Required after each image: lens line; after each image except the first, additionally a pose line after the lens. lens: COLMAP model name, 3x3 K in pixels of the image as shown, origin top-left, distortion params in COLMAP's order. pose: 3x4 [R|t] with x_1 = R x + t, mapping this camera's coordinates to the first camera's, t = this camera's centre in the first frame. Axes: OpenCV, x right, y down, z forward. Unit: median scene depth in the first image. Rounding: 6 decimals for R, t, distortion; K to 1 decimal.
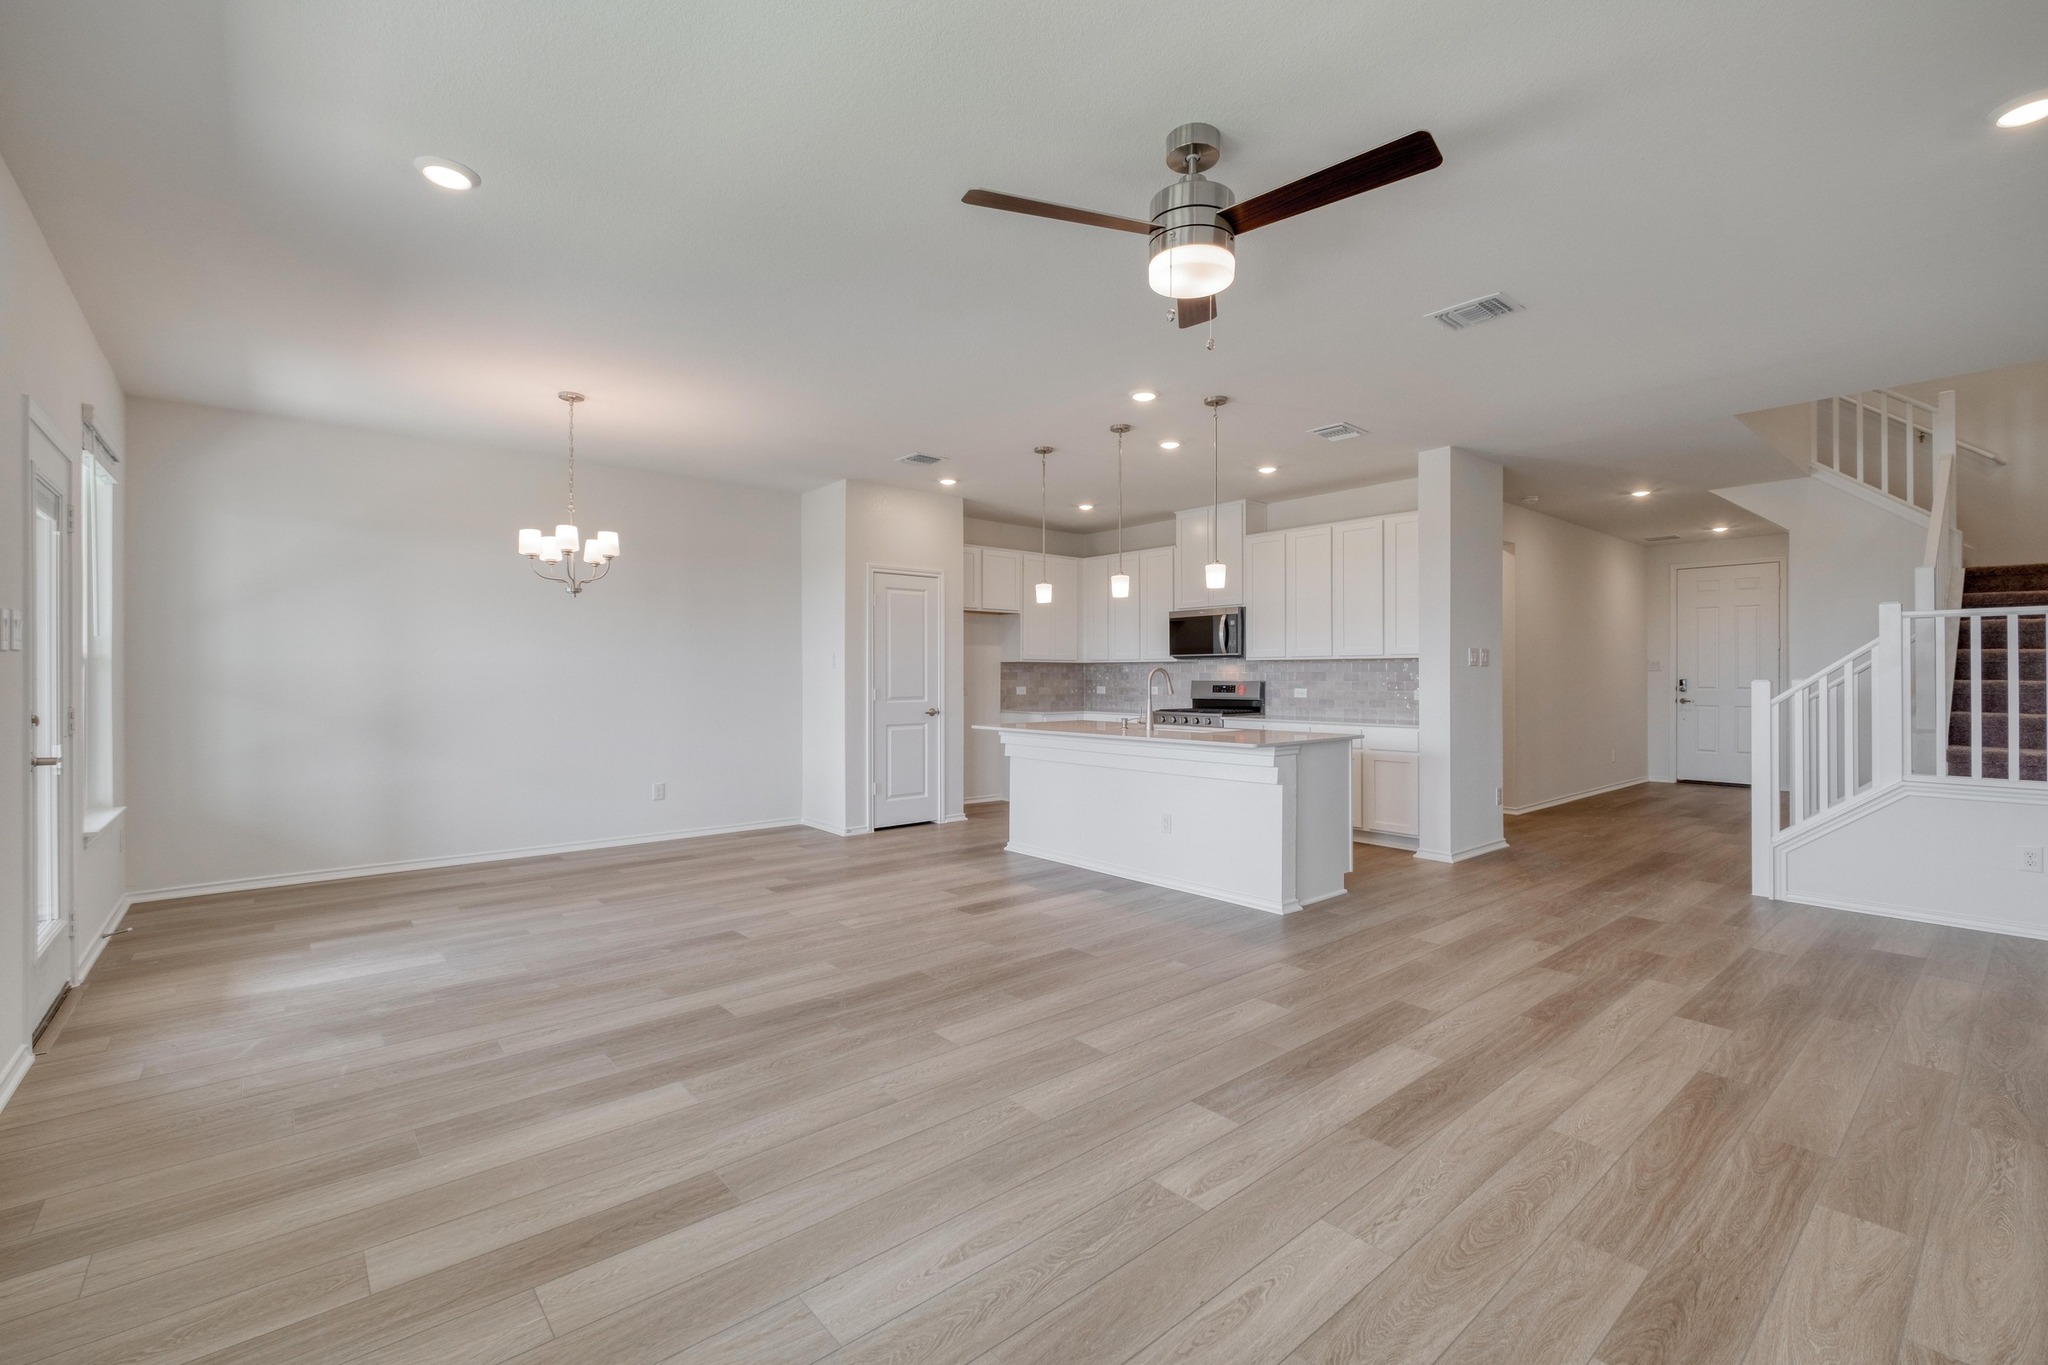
lens RADIAL K [[881.0, 0, 1027.9], [0, 881.0, 673.7], [0, 0, 1]] dist [0.001144, -0.002850]
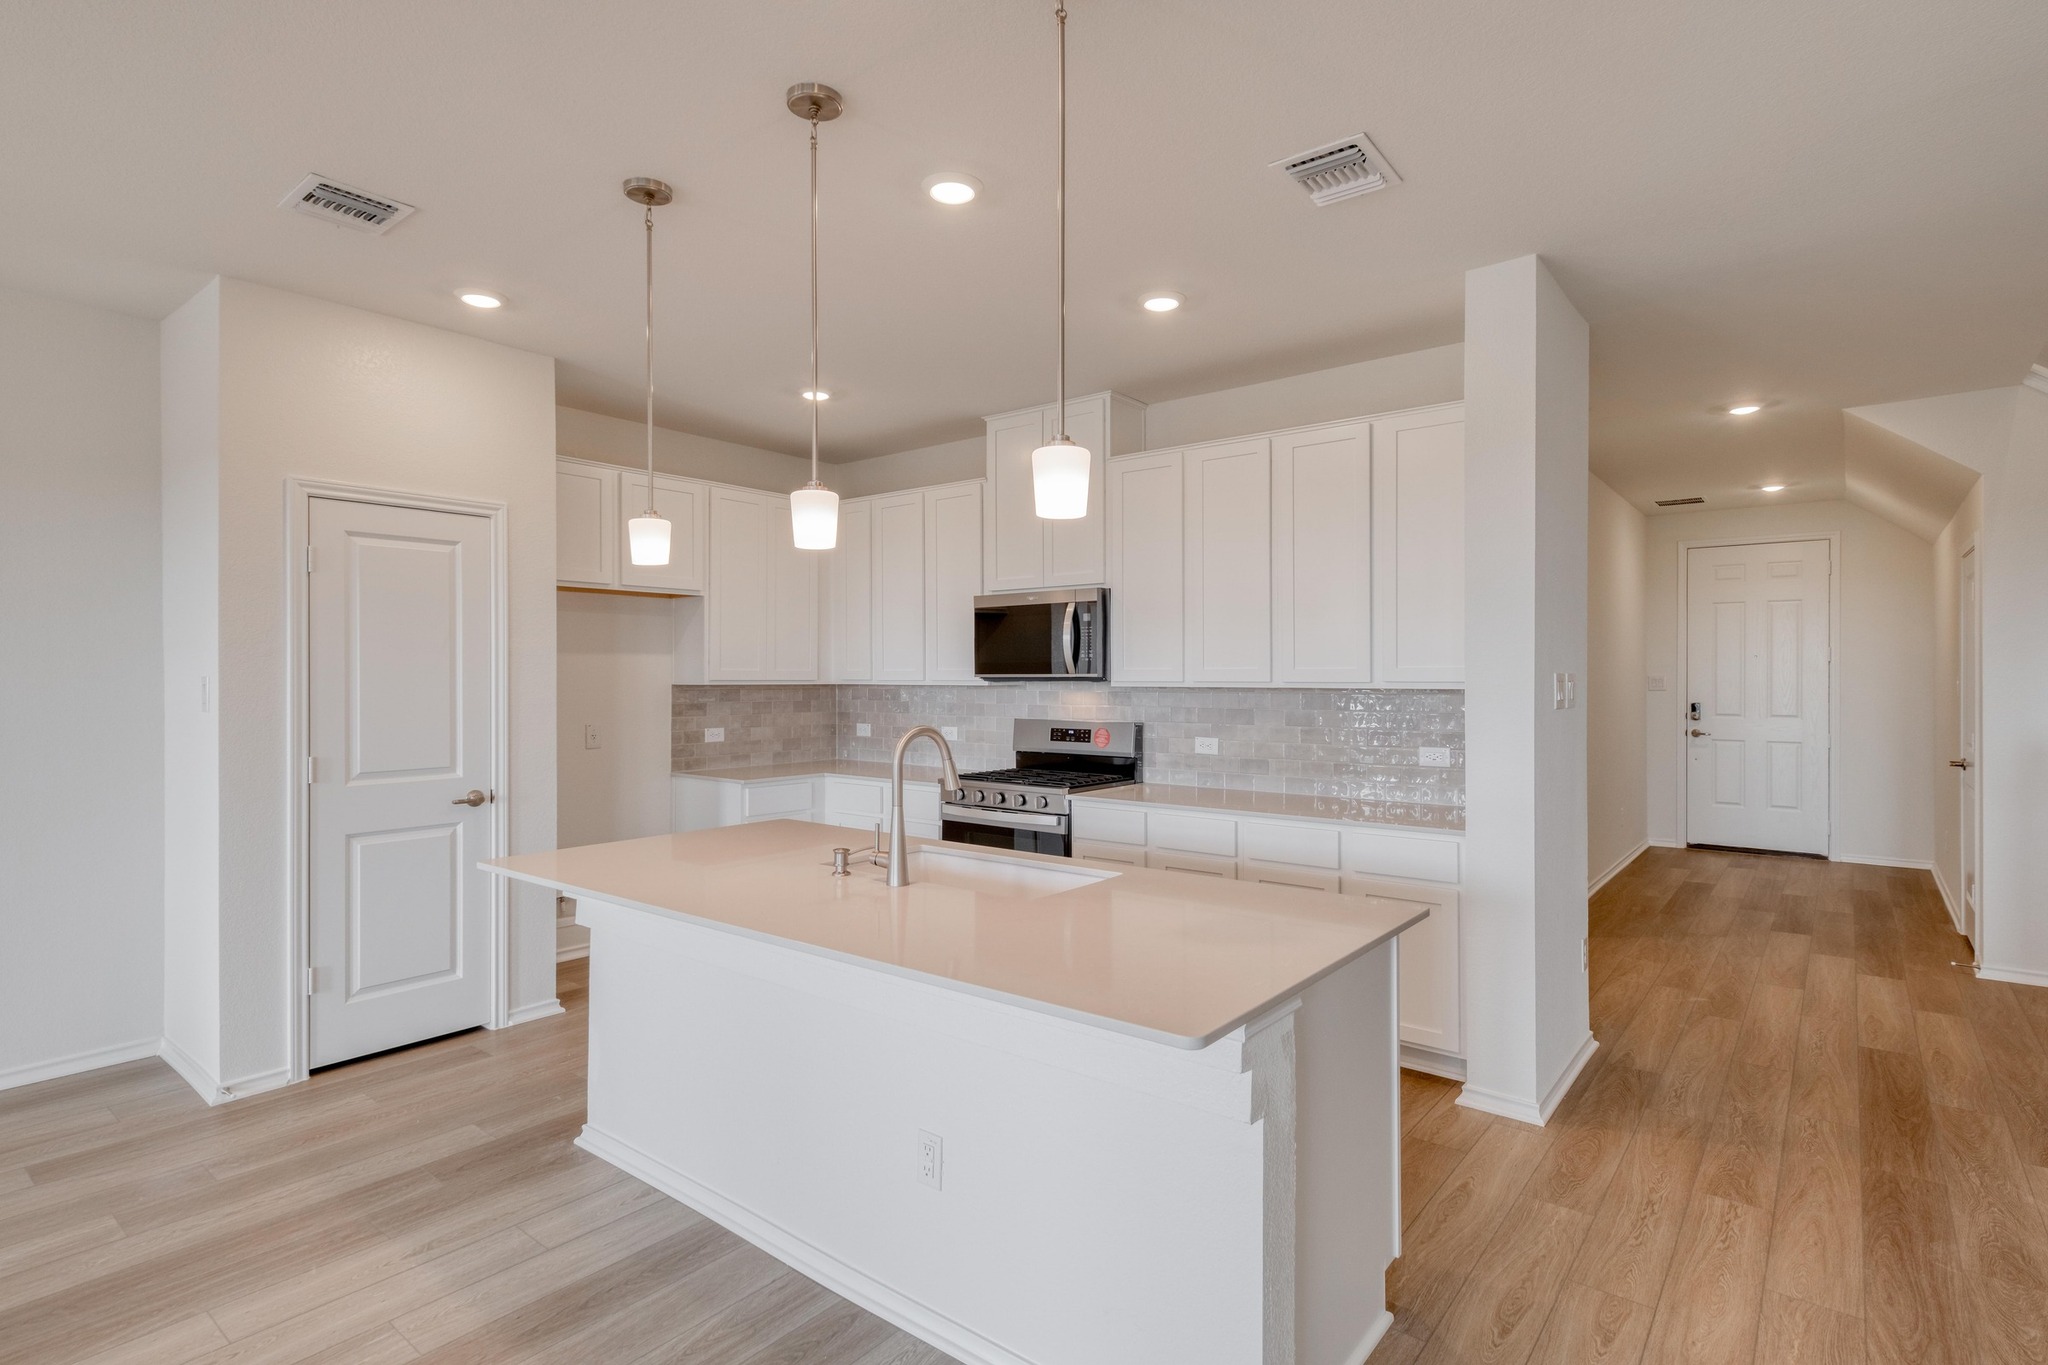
lens RADIAL K [[1014.0, 0, 1028.8], [0, 1014.0, 674.5], [0, 0, 1]] dist [0.007034, -0.000271]
pose [[0.982708, -0.000205, 0.185165, 0.083091], [0.000143, 1.000000, 0.000350, -0.023359], [-0.185165, -0.000317, 0.982707, 0.400245]]
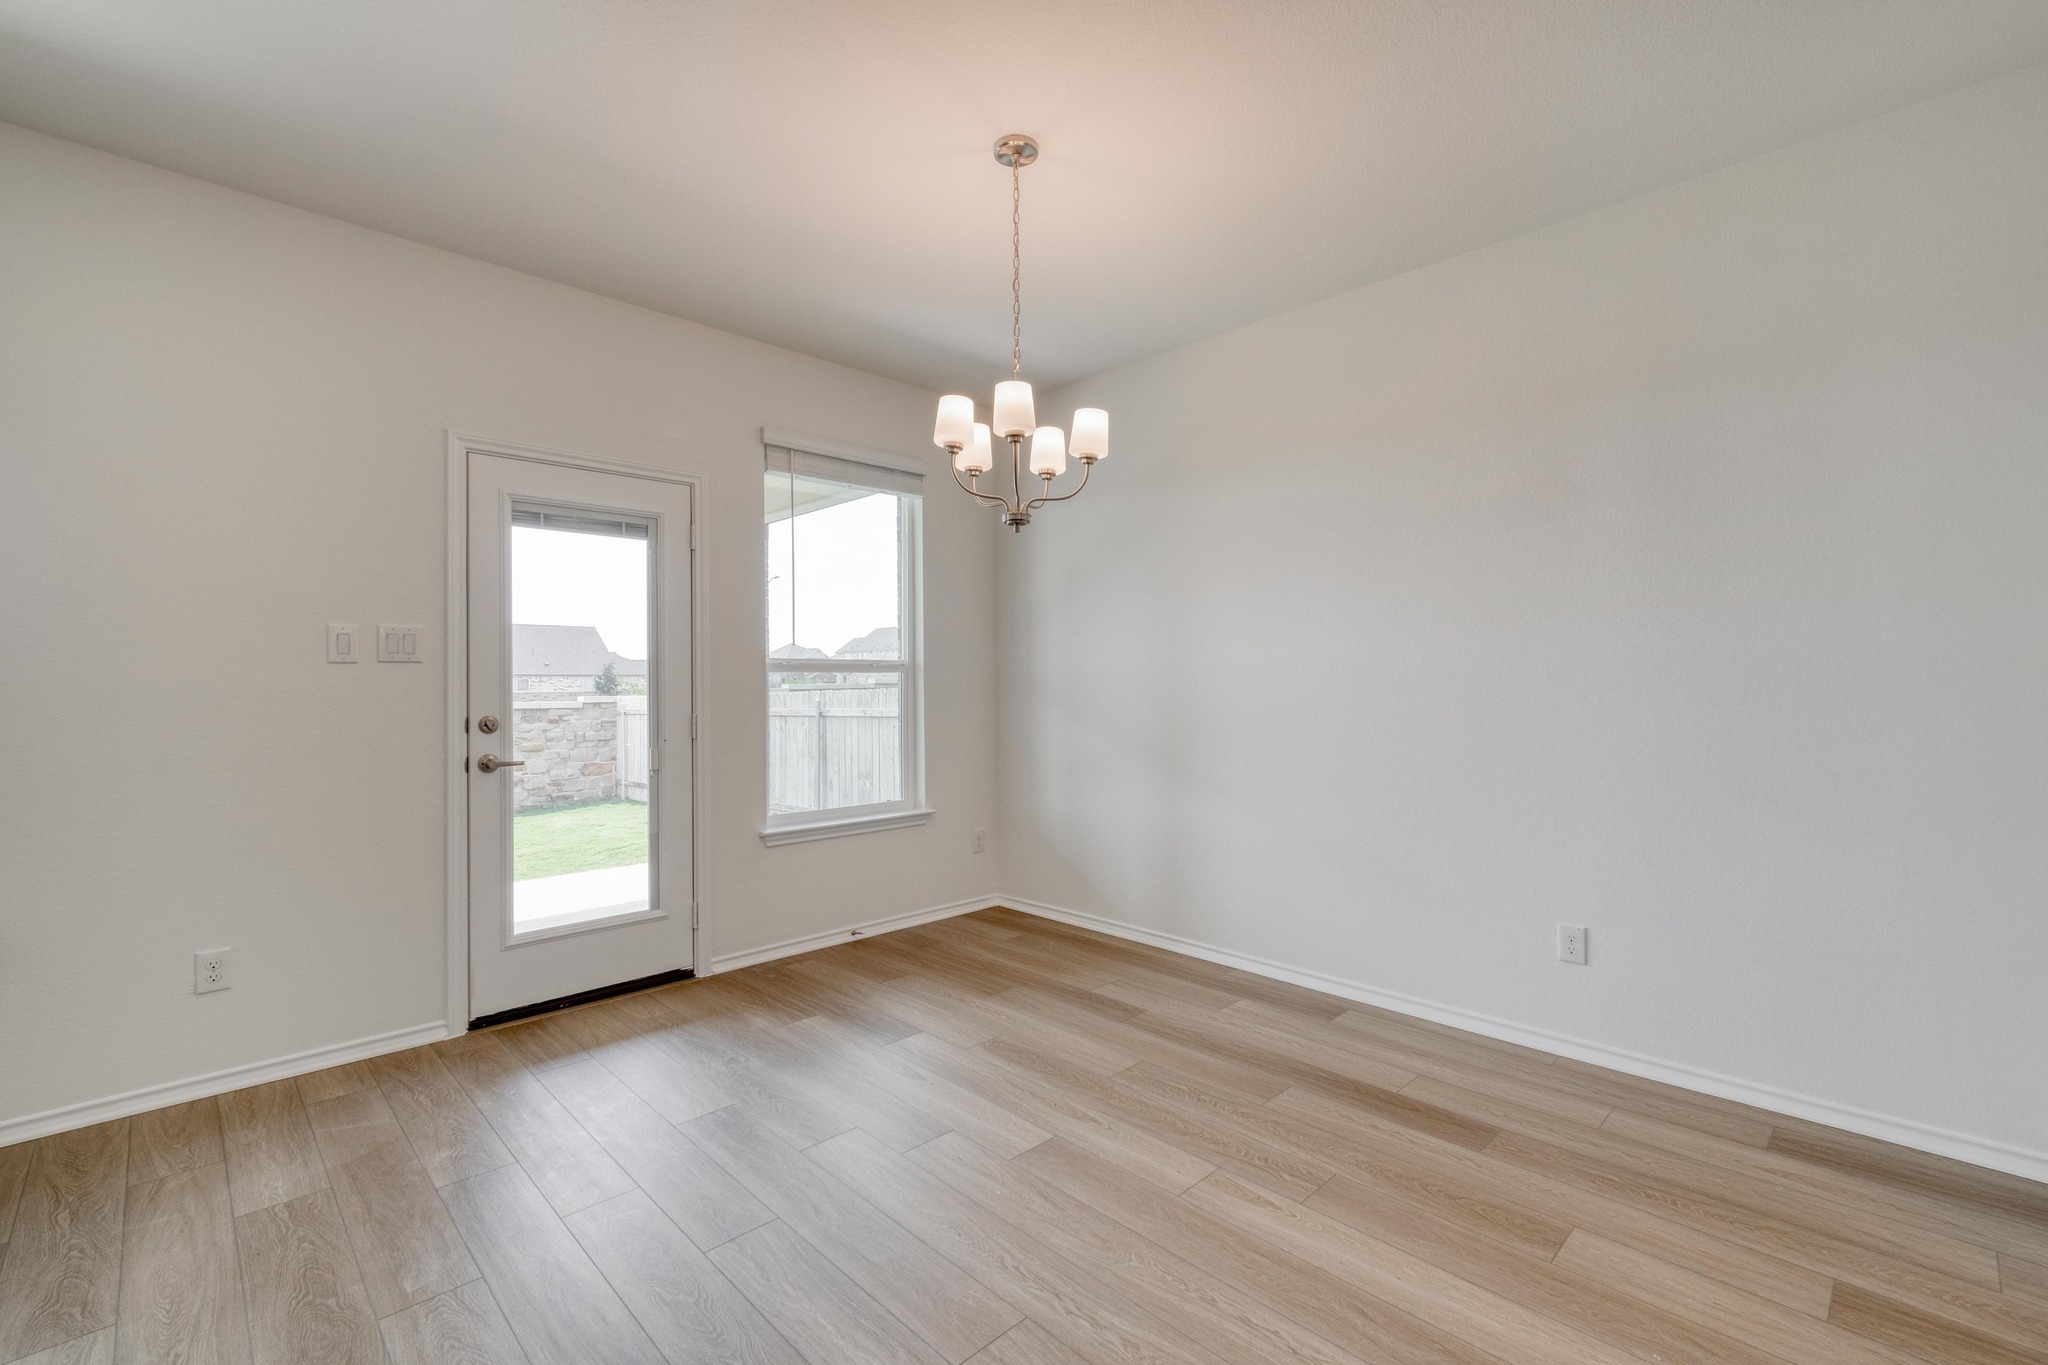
lens RADIAL K [[881.0, 0, 1027.9], [0, 881.0, 673.7], [0, 0, 1]] dist [0.001144, -0.002850]
pose [[0.066235, -0.007726, -0.997774, 0.001995], [0.005654, 0.999957, -0.007368, 0.000410], [0.997788, -0.005153, 0.066276, 0.627329]]
